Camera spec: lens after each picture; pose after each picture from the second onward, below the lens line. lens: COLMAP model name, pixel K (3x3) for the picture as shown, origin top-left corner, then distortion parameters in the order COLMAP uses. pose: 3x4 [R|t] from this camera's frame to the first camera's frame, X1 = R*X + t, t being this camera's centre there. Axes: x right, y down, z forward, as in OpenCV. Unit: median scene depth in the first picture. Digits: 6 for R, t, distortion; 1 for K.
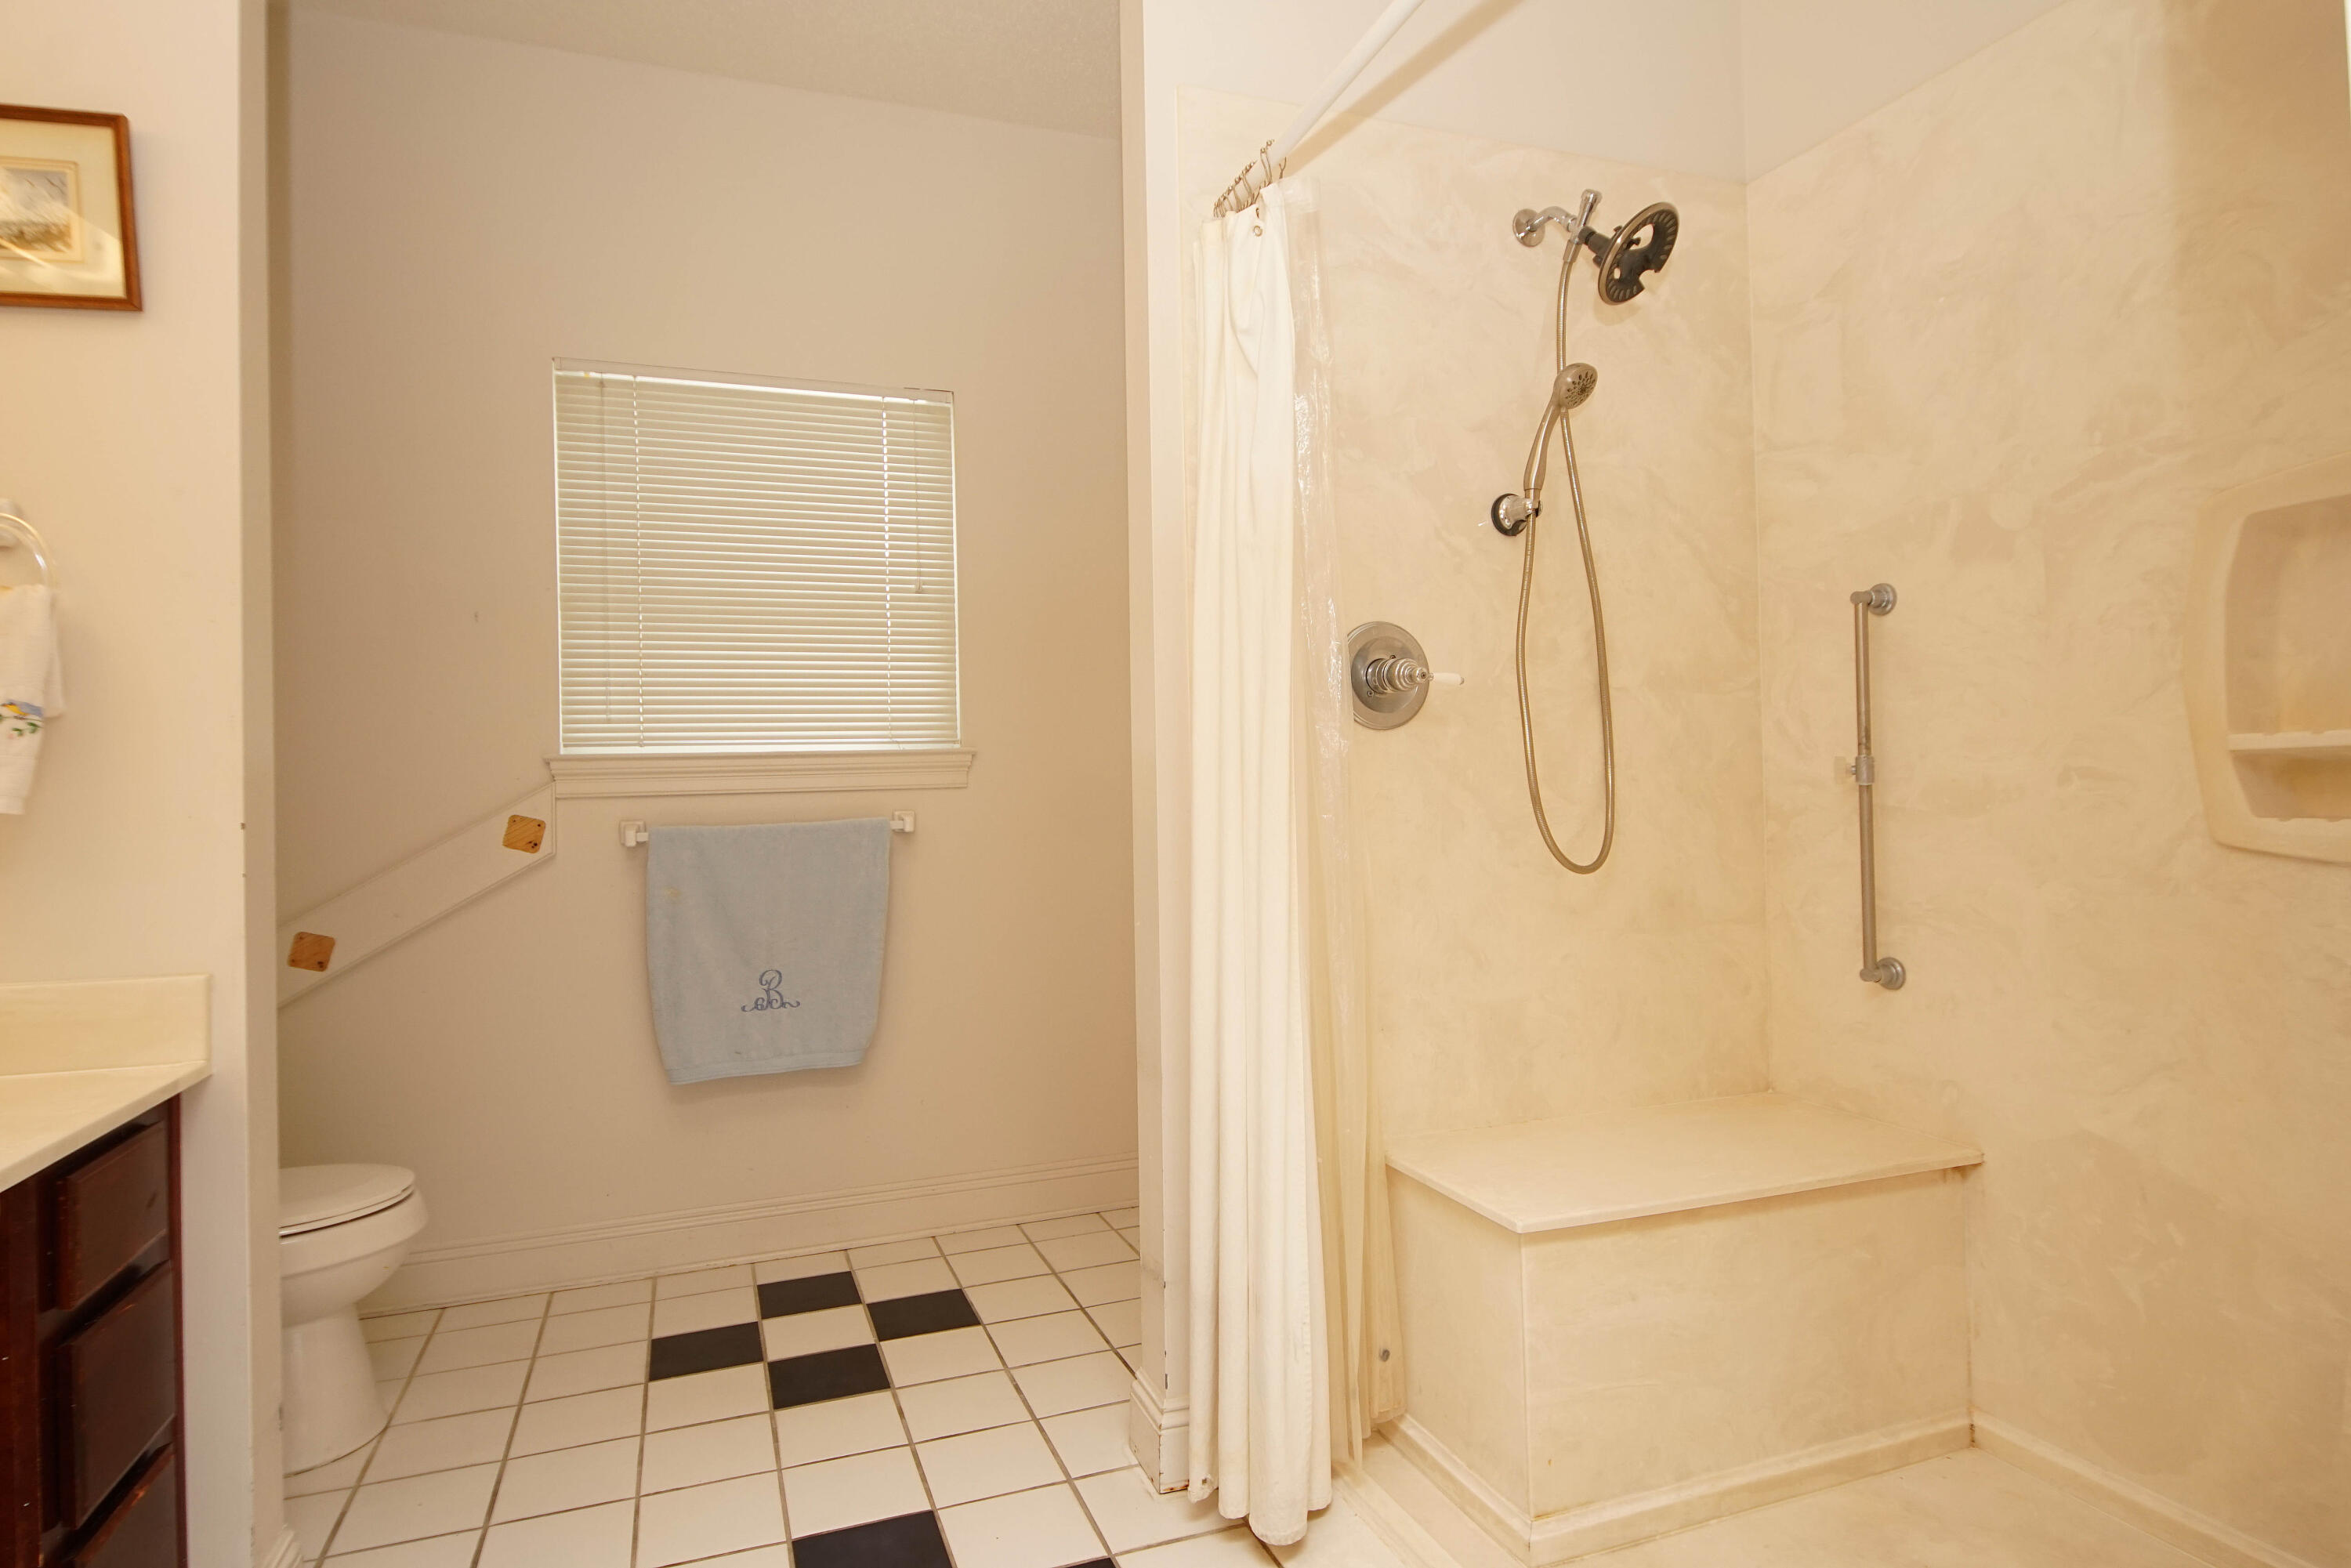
lens RADIAL K [[1255.8, 0, 1177.0], [0, 1255.8, 772.2], [0, 0, 1]] dist [0.008133, -0.017048]
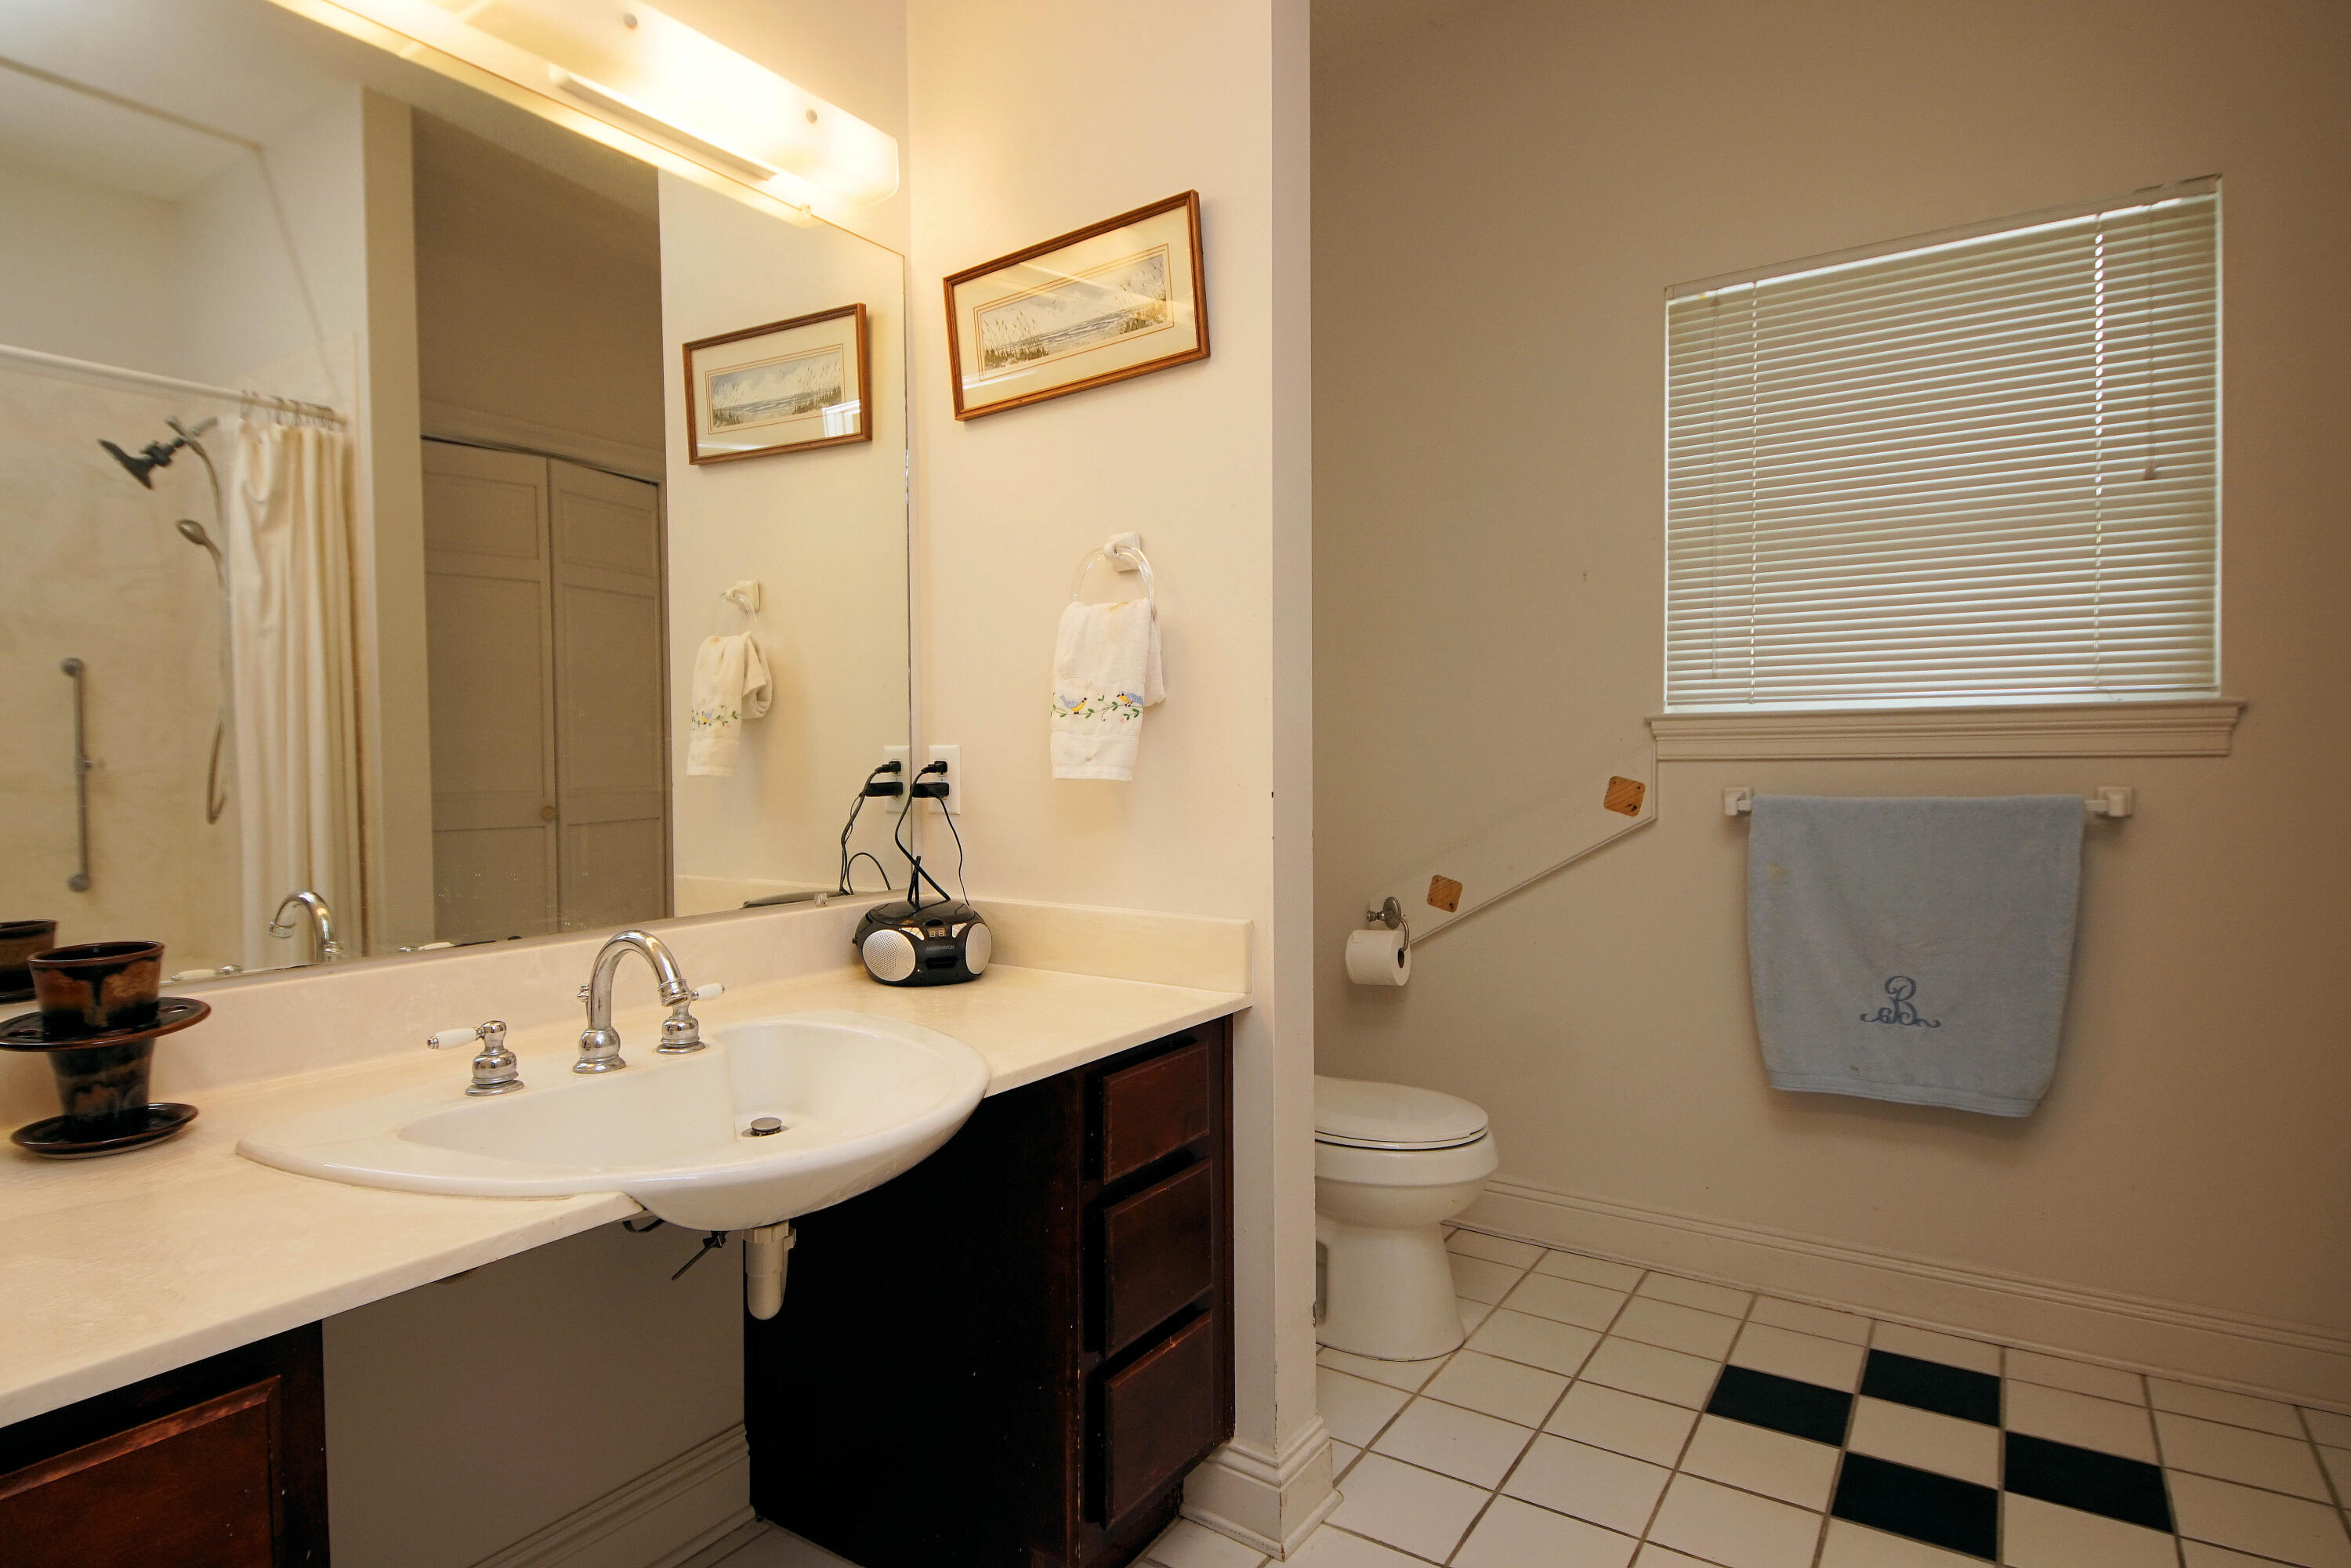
lens RADIAL K [[1255.8, 0, 1162.7], [0, 1255.8, 768.8], [0, 0, 1]] dist [0.008133, -0.017048]
pose [[0.566031, 0.033333, -0.823710, 0.076212], [0.008247, 0.998903, 0.046089, -0.019396], [0.824342, -0.032881, 0.565136, 0.157513]]
